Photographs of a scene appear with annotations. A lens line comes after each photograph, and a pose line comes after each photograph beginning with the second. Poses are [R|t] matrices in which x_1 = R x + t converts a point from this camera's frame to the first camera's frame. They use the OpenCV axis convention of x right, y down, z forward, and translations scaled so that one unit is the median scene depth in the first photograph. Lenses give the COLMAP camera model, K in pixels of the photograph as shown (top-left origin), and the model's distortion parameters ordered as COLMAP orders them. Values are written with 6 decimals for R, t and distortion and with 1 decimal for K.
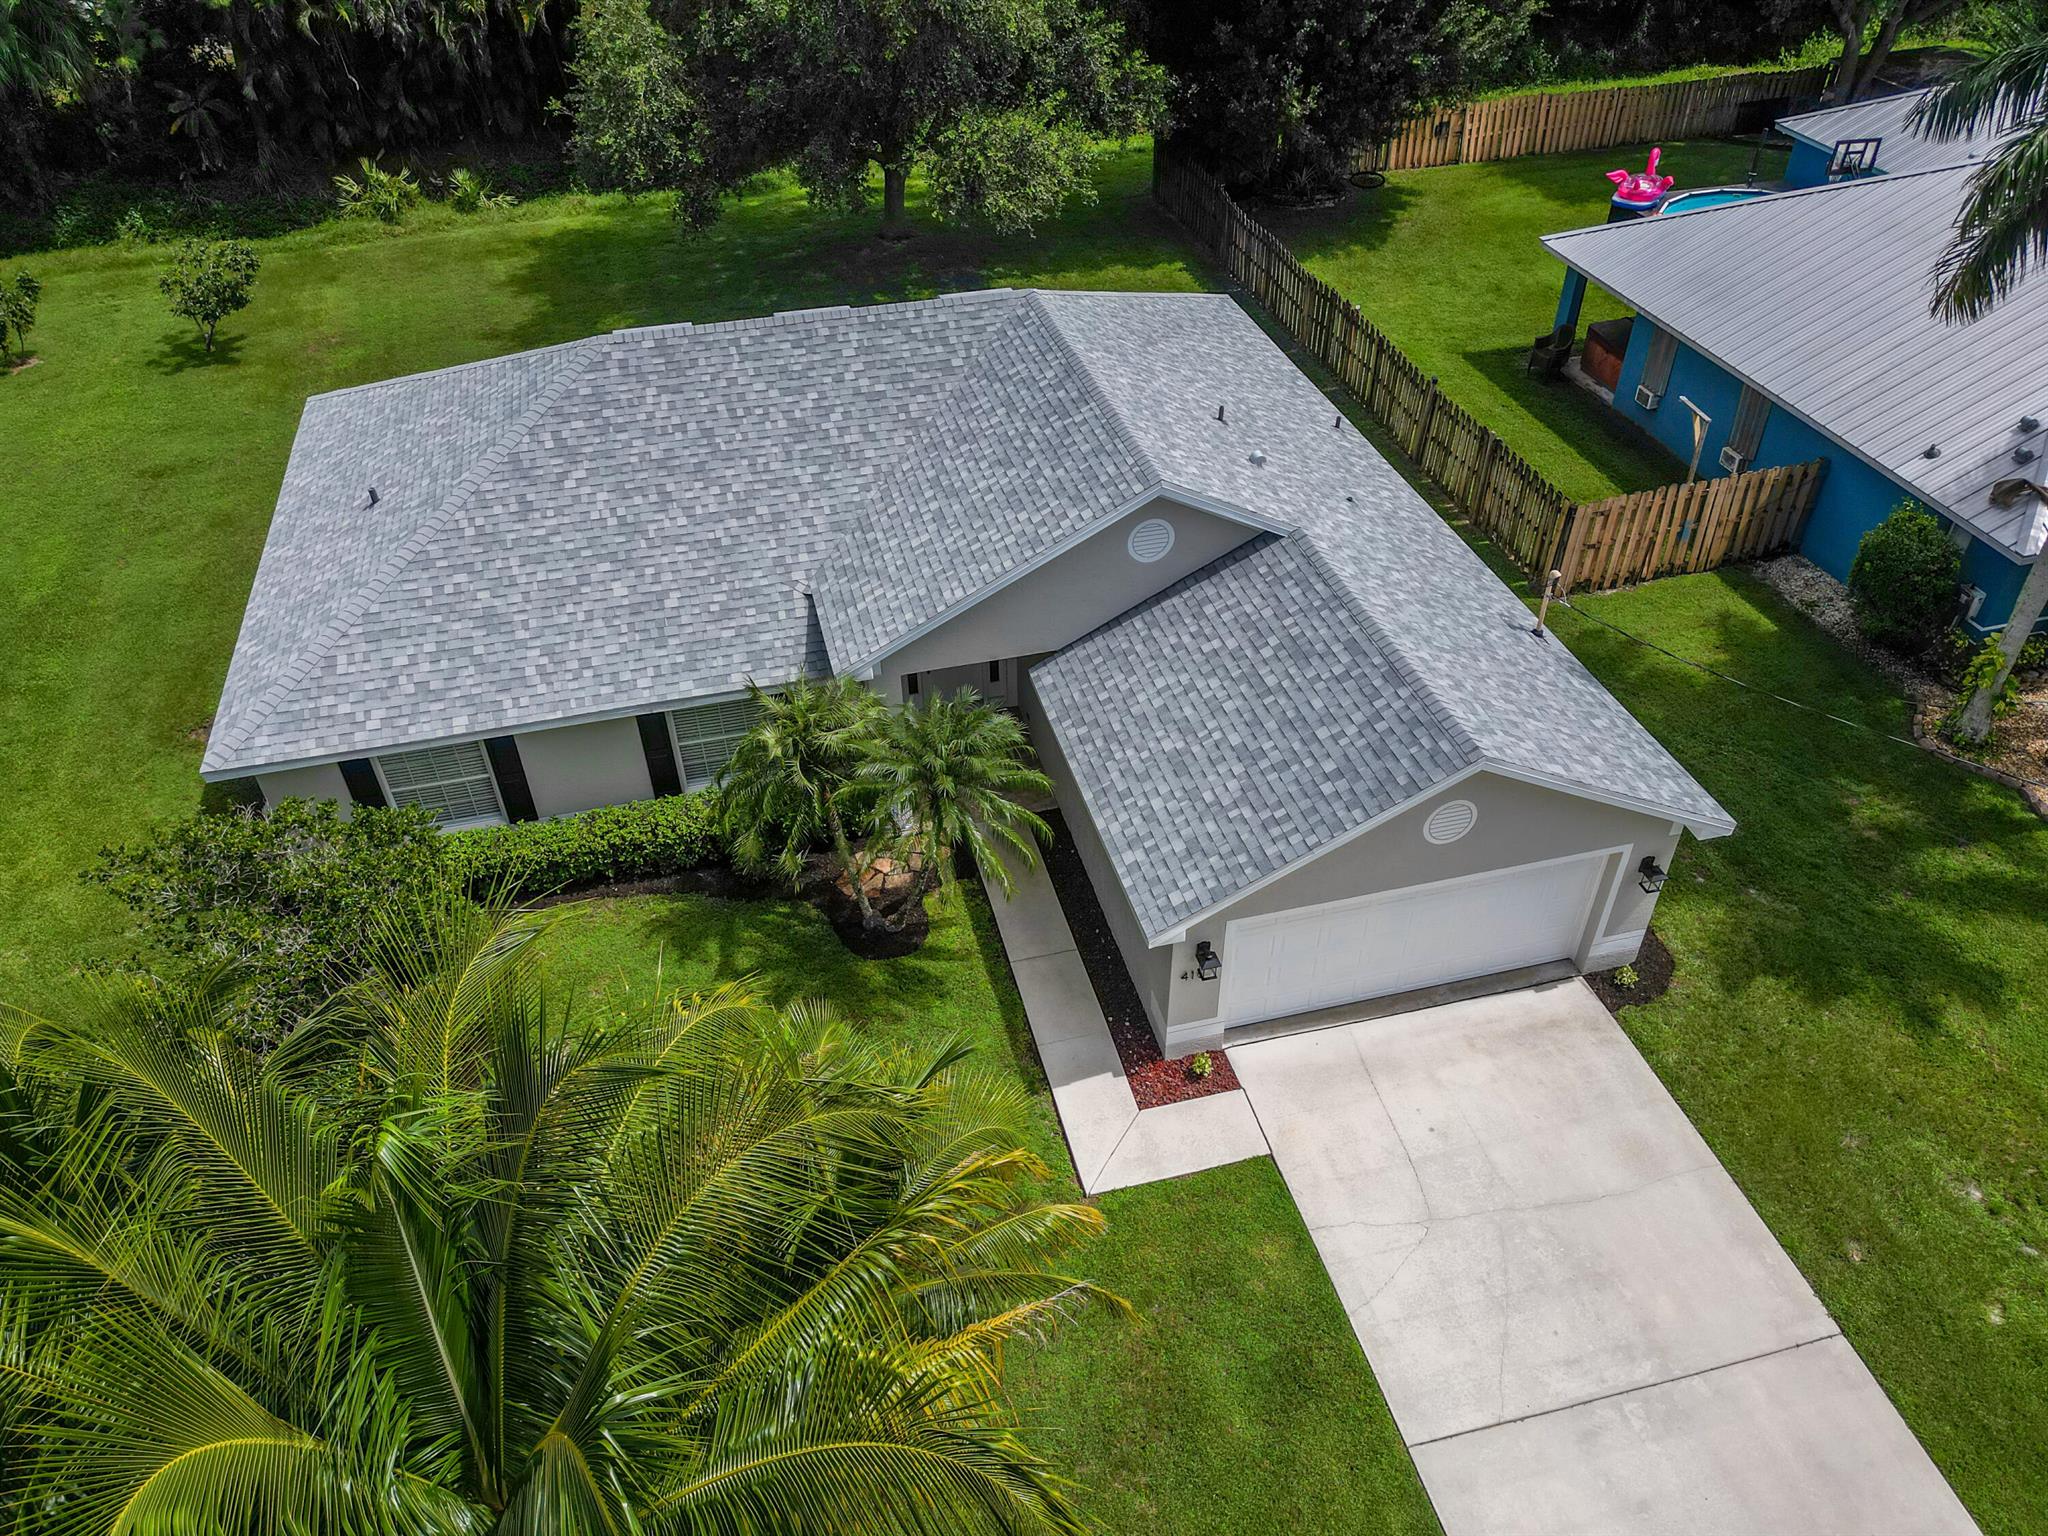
lens RADIAL K [[1444.5, 0, 1029.4], [0, 1444.5, 770.9], [0, 0, 1]] dist [0.037459, -0.031912]
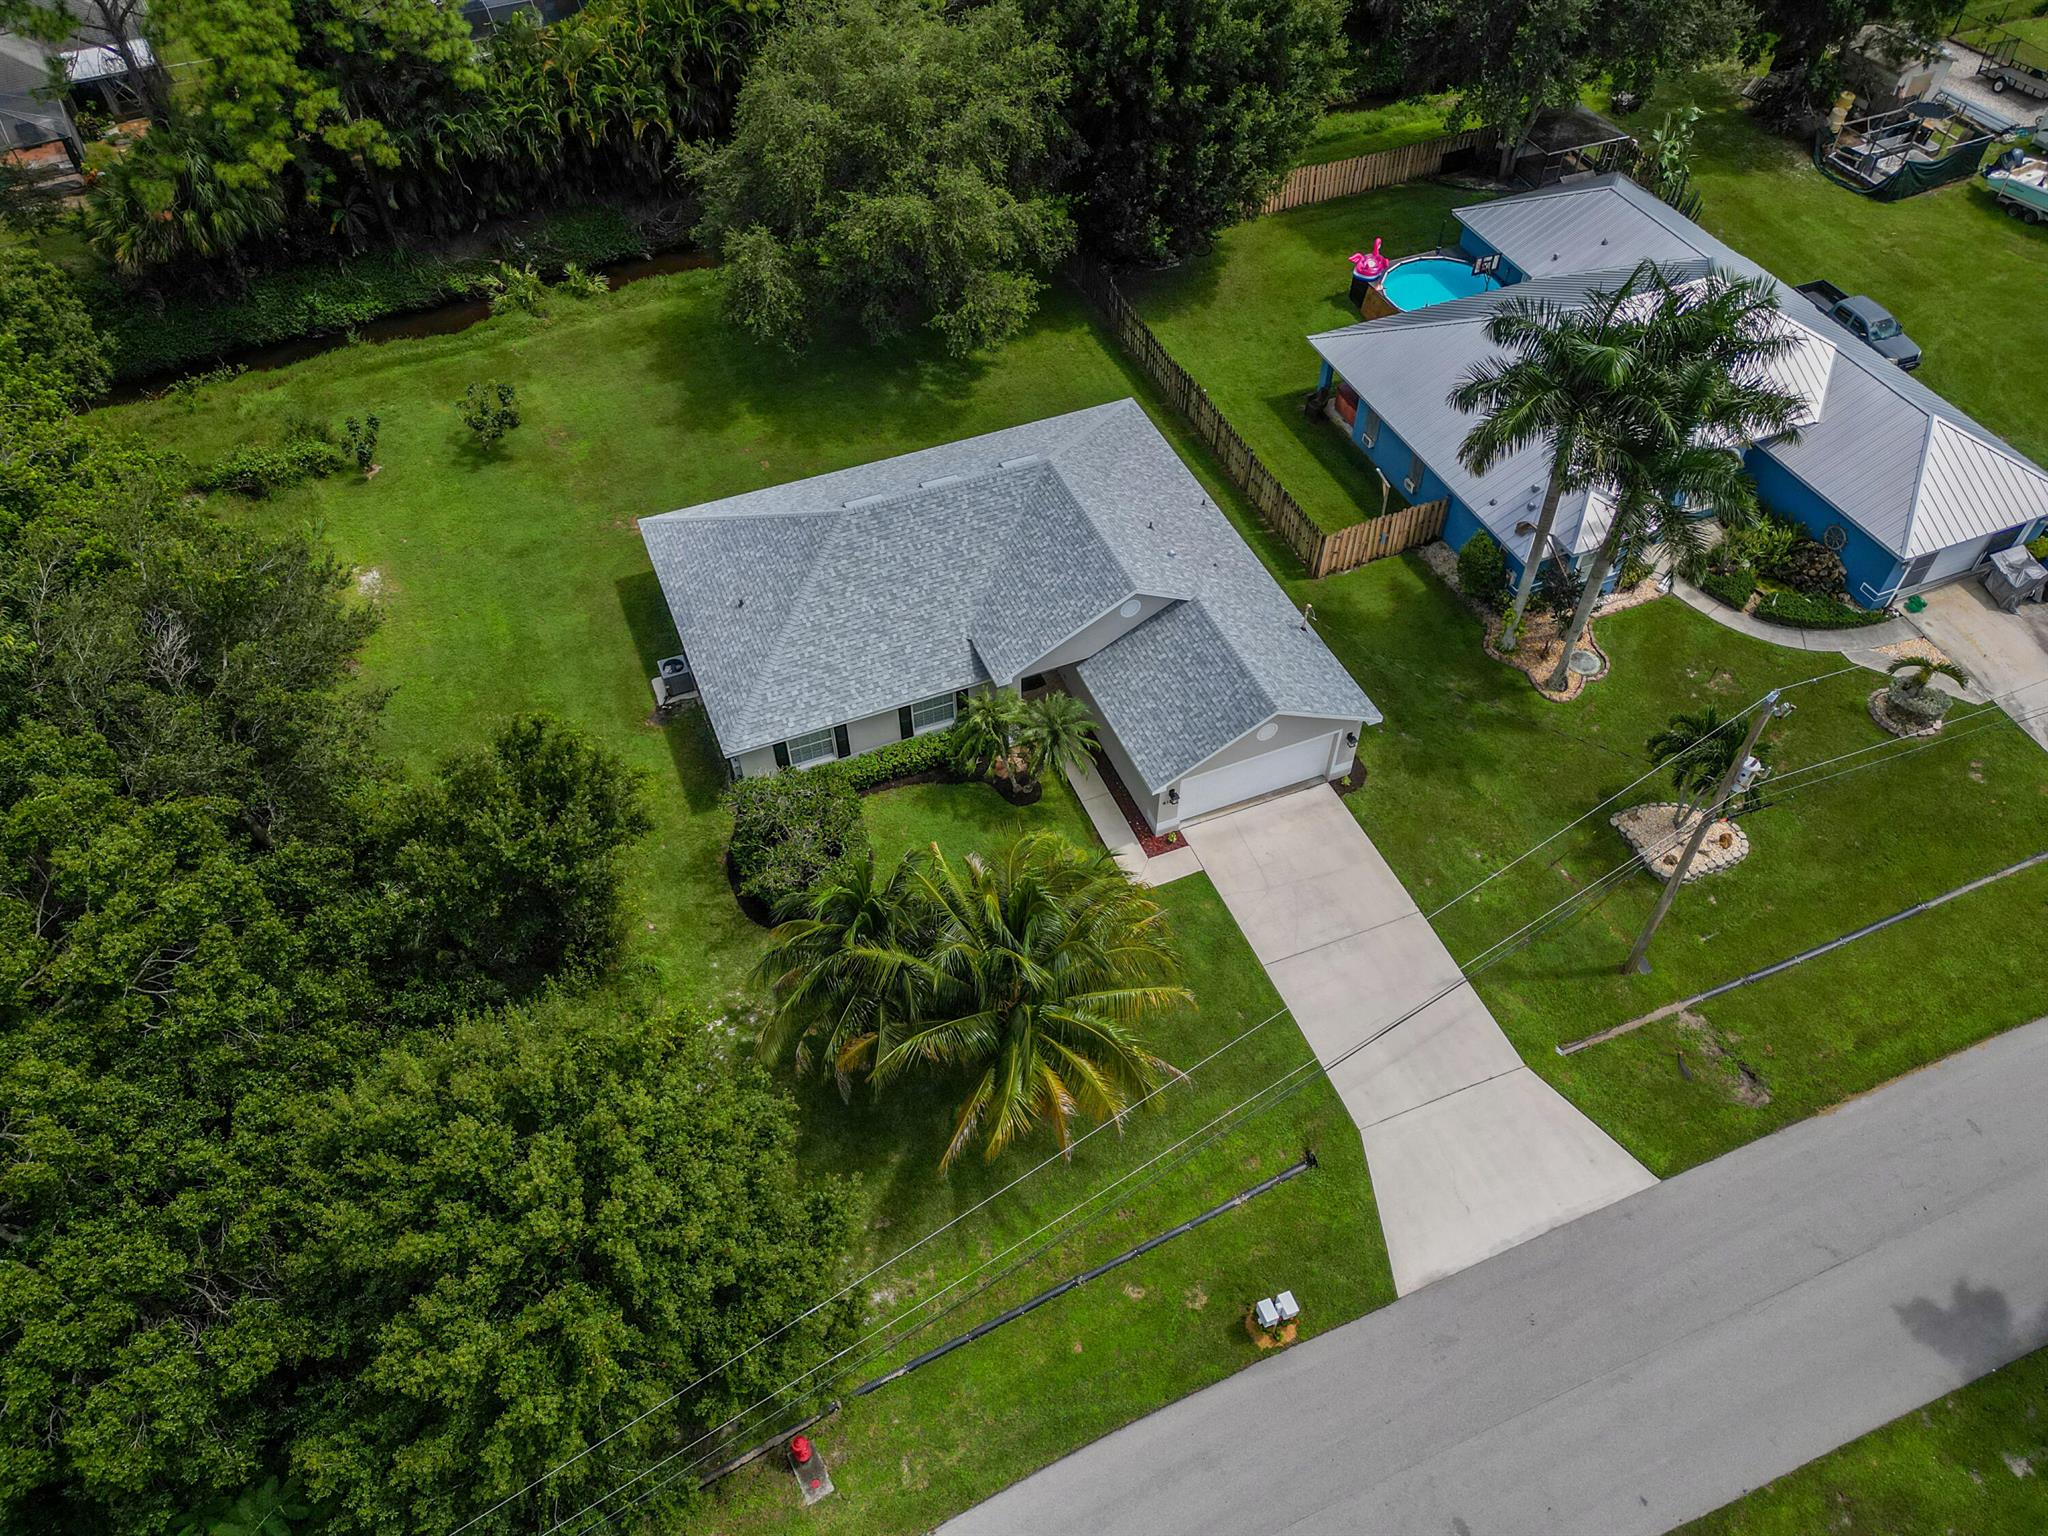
lens RADIAL K [[1444.5, 0, 1021.5], [0, 1444.5, 772.5], [0, 0, 1]] dist [0.037459, -0.031912]
pose [[0.991360, -0.098483, 0.086635, -0.284151], [0.083073, 0.982564, 0.166333, -0.280802], [-0.101506, -0.157699, 0.982256, -1.142899]]
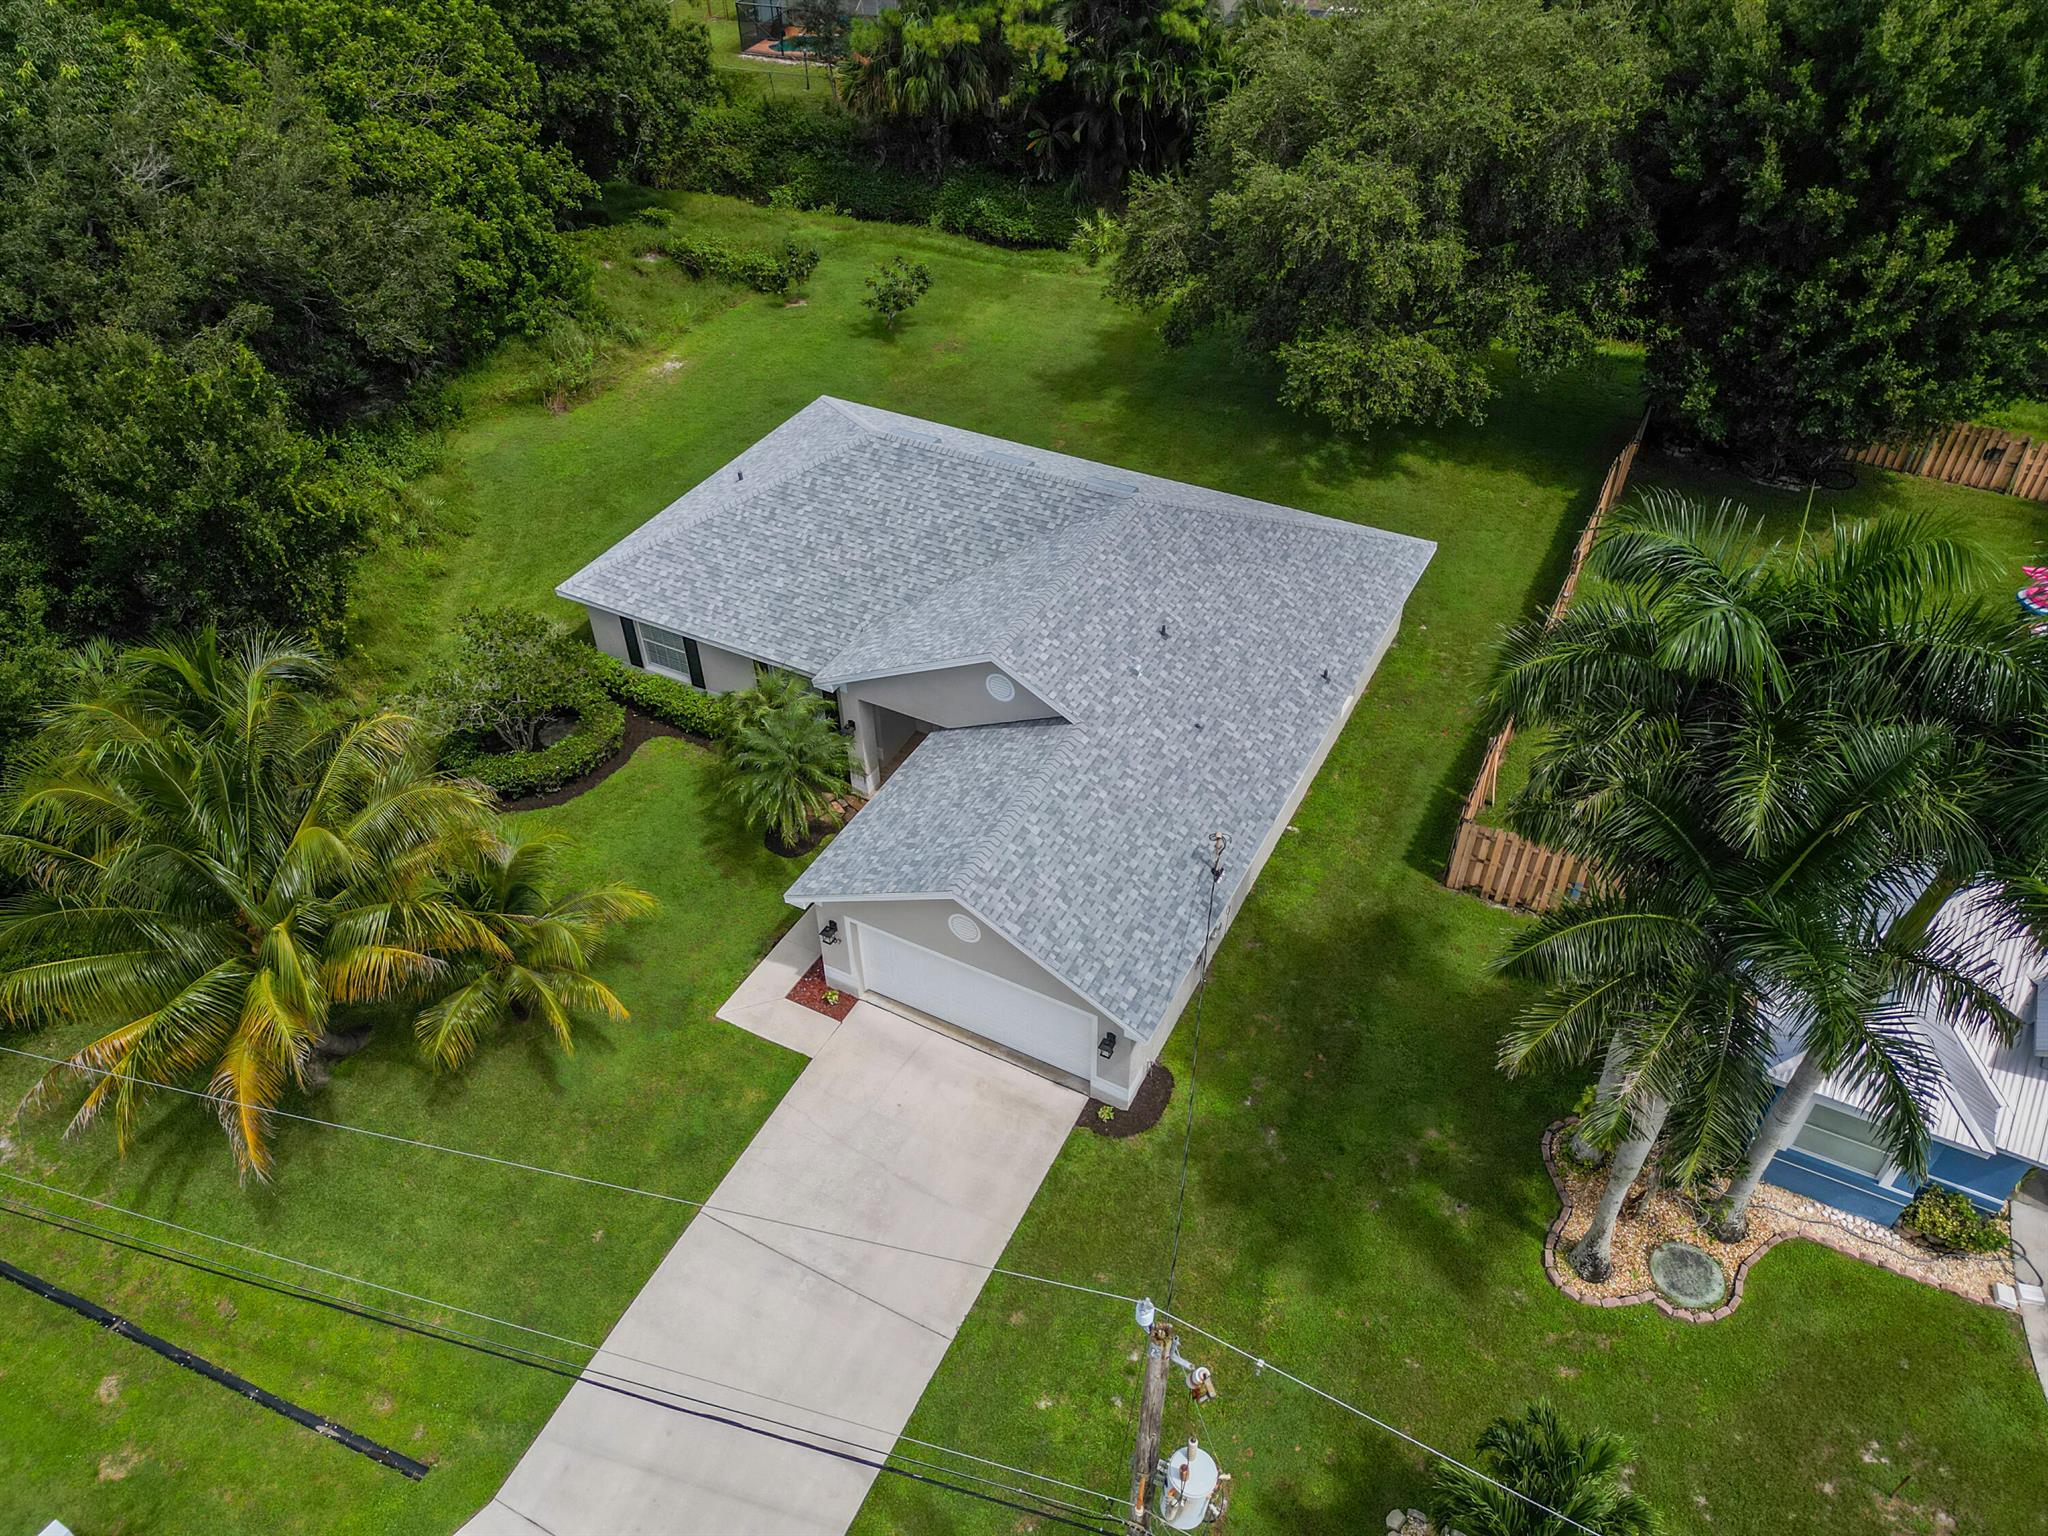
lens RADIAL K [[1444.5, 0, 1026.9], [0, 1444.5, 764.1], [0, 0, 1]] dist [0.037459, -0.031912]
pose [[0.742079, 0.437924, -0.507486, 0.848932], [-0.423773, 0.893092, 0.151006, -0.309128], [0.519360, 0.103001, 0.848325, -0.224476]]
